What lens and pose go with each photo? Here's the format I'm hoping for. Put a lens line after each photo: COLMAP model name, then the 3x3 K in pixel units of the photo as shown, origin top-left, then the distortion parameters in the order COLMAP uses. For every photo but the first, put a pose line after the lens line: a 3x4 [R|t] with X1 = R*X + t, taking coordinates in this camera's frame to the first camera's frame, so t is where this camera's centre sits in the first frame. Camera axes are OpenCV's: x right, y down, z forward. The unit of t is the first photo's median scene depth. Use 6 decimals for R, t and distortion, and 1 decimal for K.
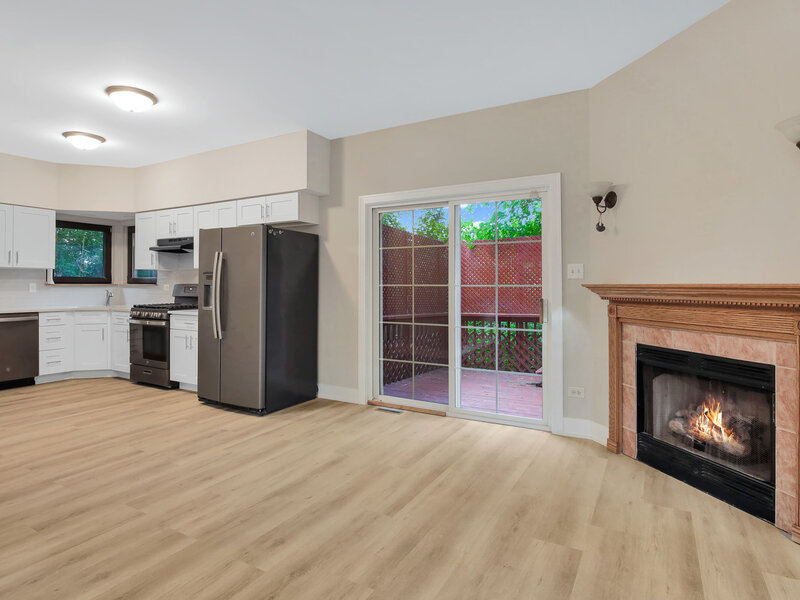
lens RADIAL K [[445.8, 0, 392.3], [0, 445.8, 289.9], [0, 0, 1]] dist [-0.022561, -0.005631]
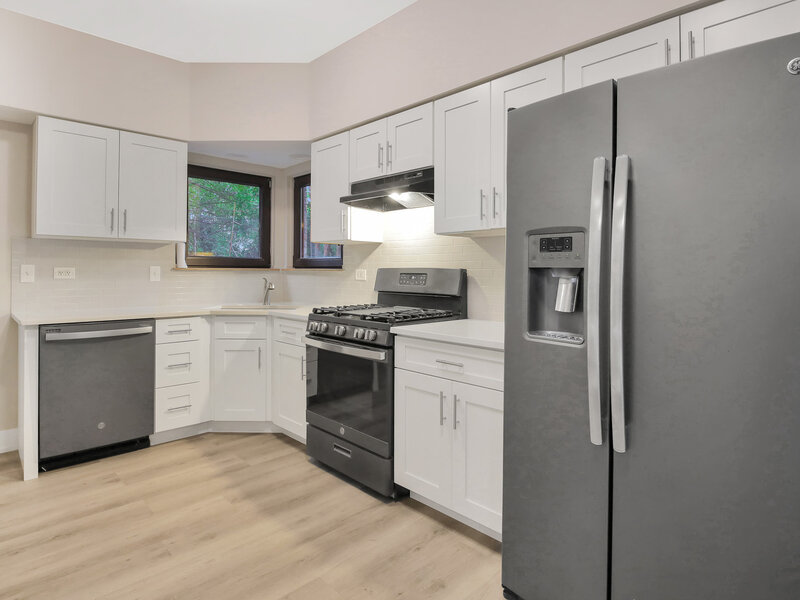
lens RADIAL K [[445.8, 0, 398.1], [0, 445.8, 276.5], [0, 0, 1]] dist [-0.022561, -0.005631]
pose [[0.963038, 0.005404, -0.269310, -0.352203], [-0.005640, 0.999984, -0.000103, -0.003482], [0.269305, 0.001618, 0.963054, 0.530283]]
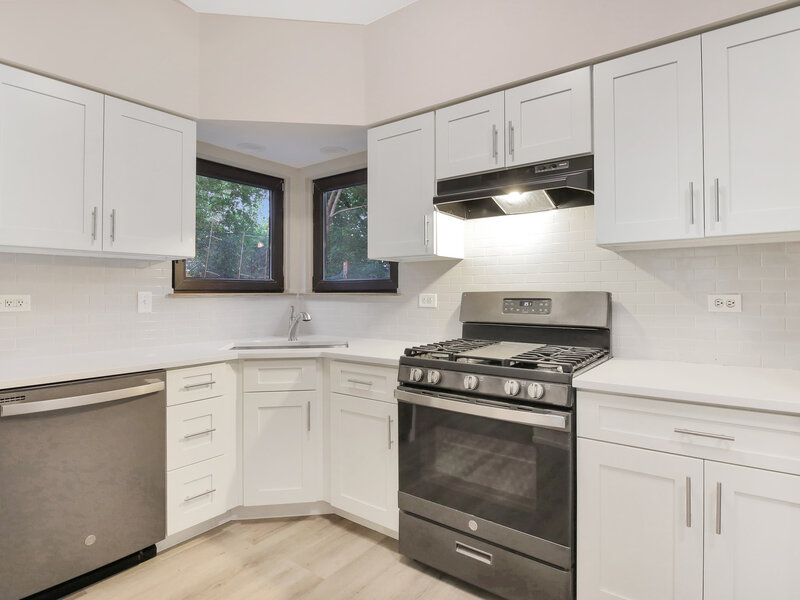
lens RADIAL K [[445.8, 0, 399.0], [0, 445.8, 292.6], [0, 0, 1]] dist [-0.022561, -0.005631]
pose [[0.991282, -0.006457, -0.131600, -0.543052], [0.004878, 0.999912, -0.012320, -0.008520], [0.131668, 0.011571, 0.991226, 0.631535]]
